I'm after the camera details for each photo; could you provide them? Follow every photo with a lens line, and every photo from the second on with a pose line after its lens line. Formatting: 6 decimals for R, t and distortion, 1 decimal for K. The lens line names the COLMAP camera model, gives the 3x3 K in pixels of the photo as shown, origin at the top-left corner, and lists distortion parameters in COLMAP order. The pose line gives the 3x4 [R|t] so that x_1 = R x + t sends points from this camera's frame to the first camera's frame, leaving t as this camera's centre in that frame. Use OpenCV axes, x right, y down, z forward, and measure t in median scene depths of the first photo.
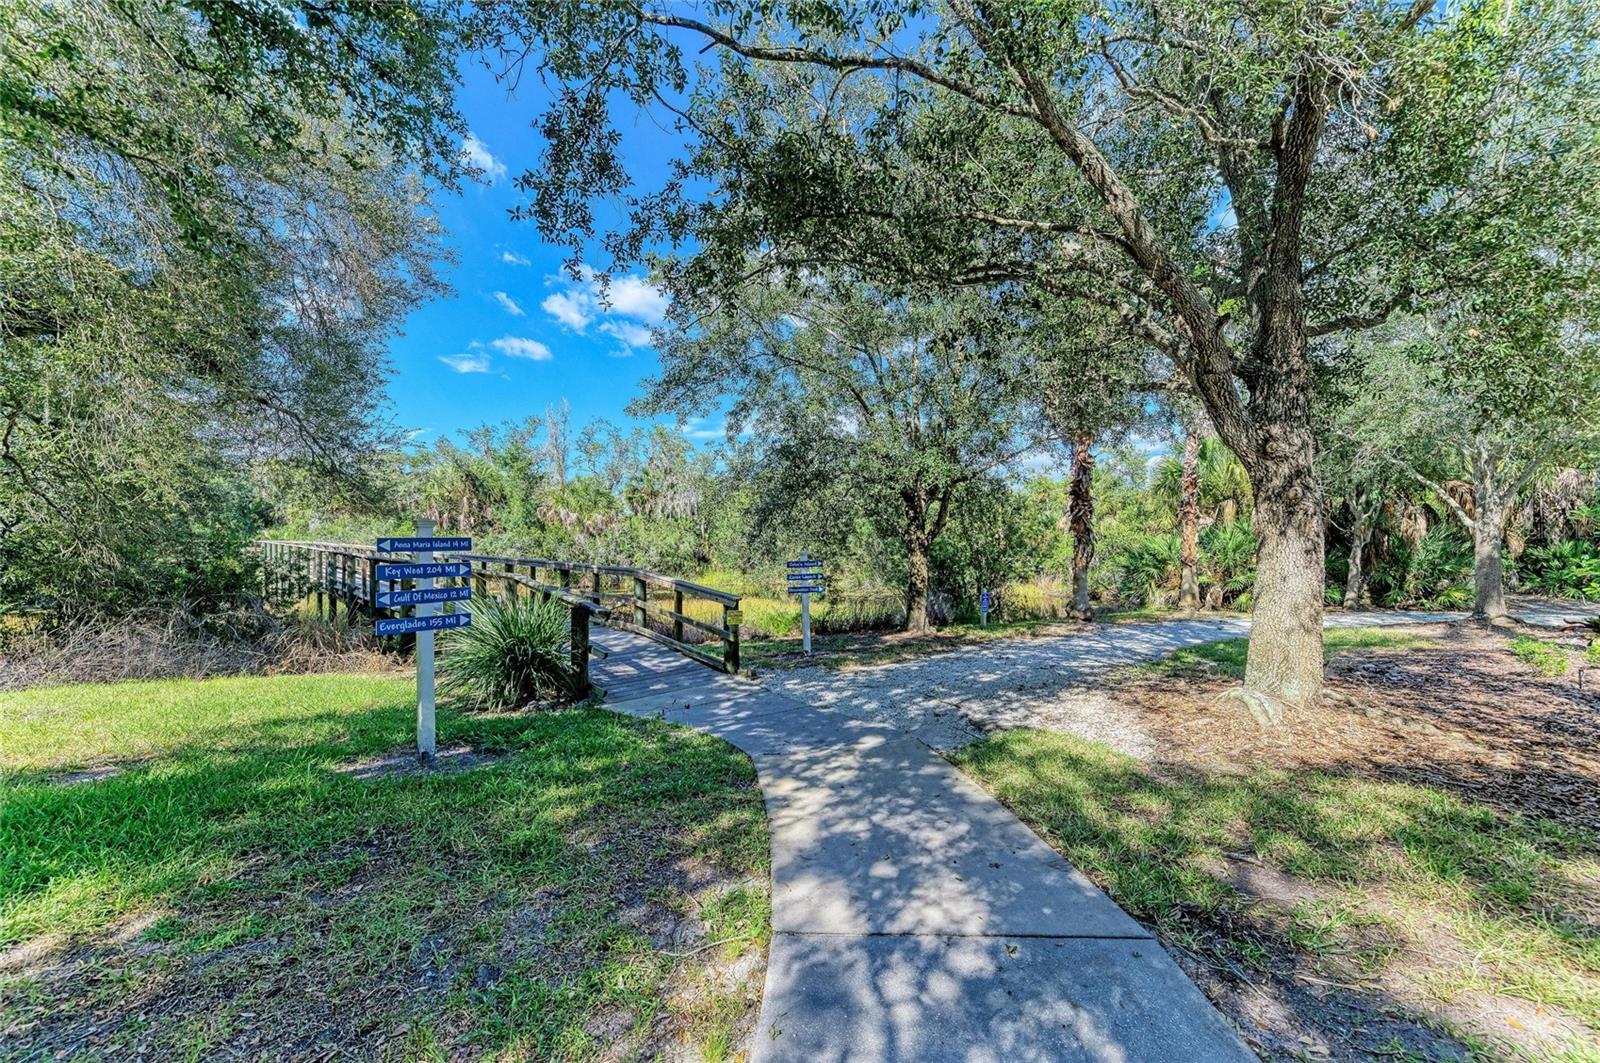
lens RADIAL K [[626.7, 0, 805.8], [0, 626.7, 533.0], [0, 0, 1]] dist [0.000421, 0.000013]
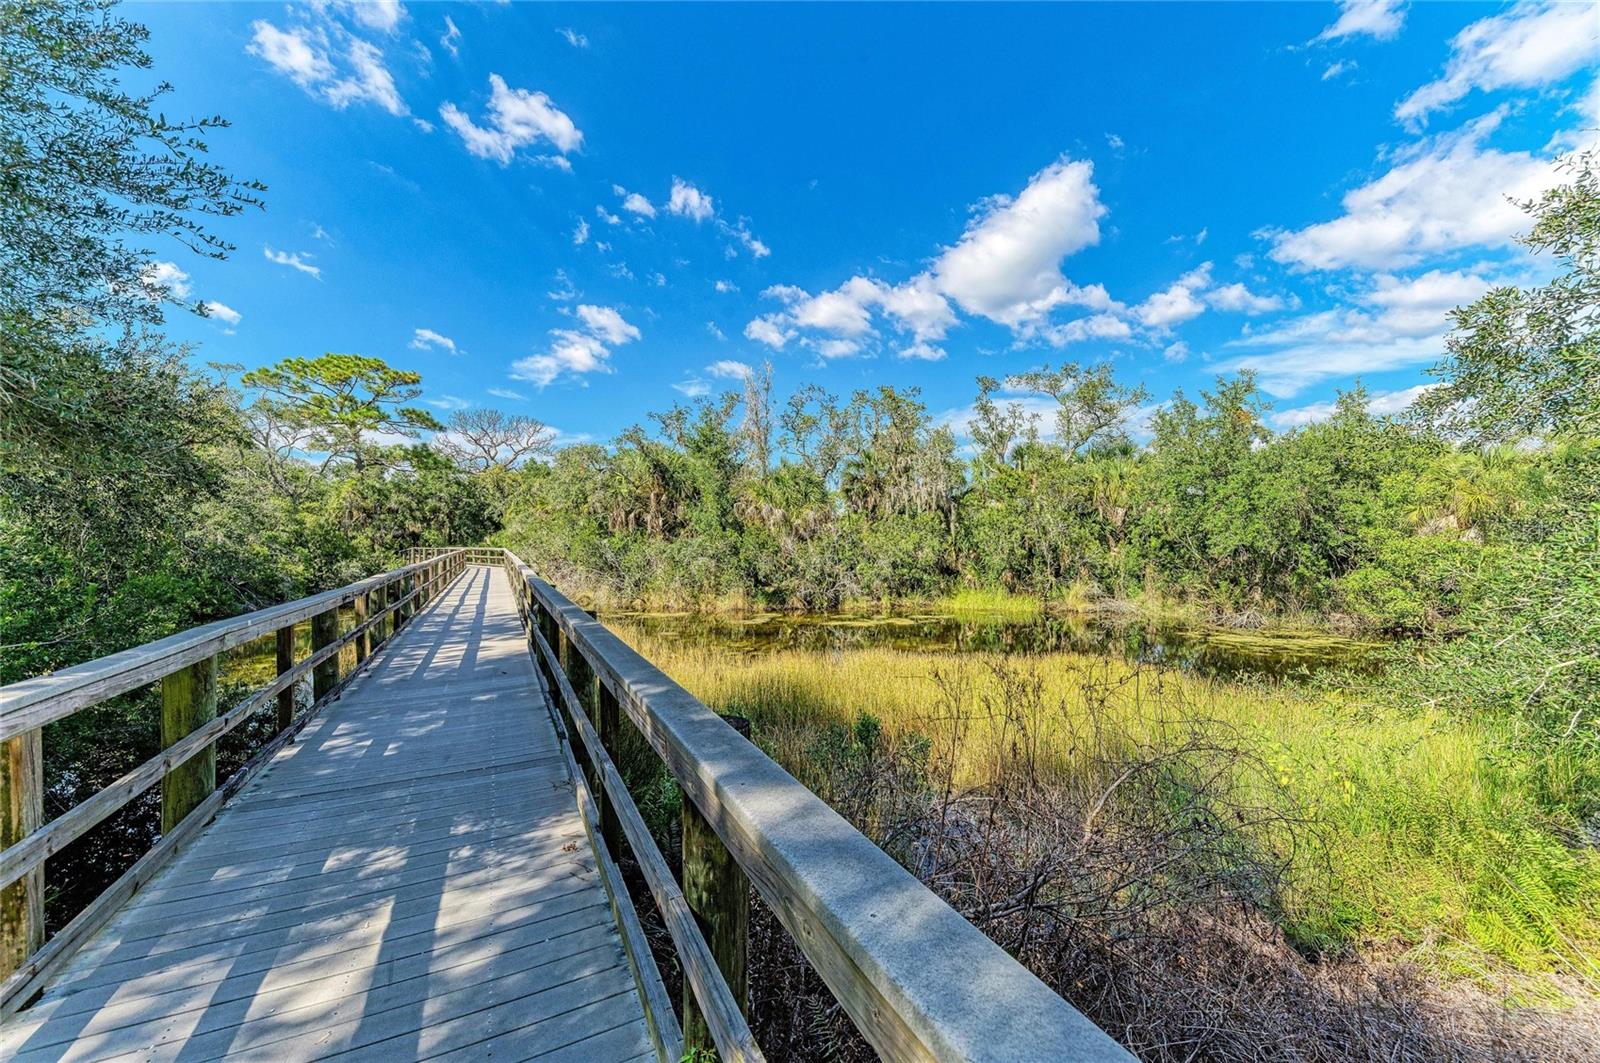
lens RADIAL K [[626.7, 0, 801.9], [0, 626.7, 535.0], [0, 0, 1]] dist [0.000421, 0.000013]
pose [[0.952337, -0.007256, -0.304960, -0.108997], [0.004214, 0.999935, -0.010634, 0.007033], [0.305018, 0.008842, 0.952306, 0.278028]]
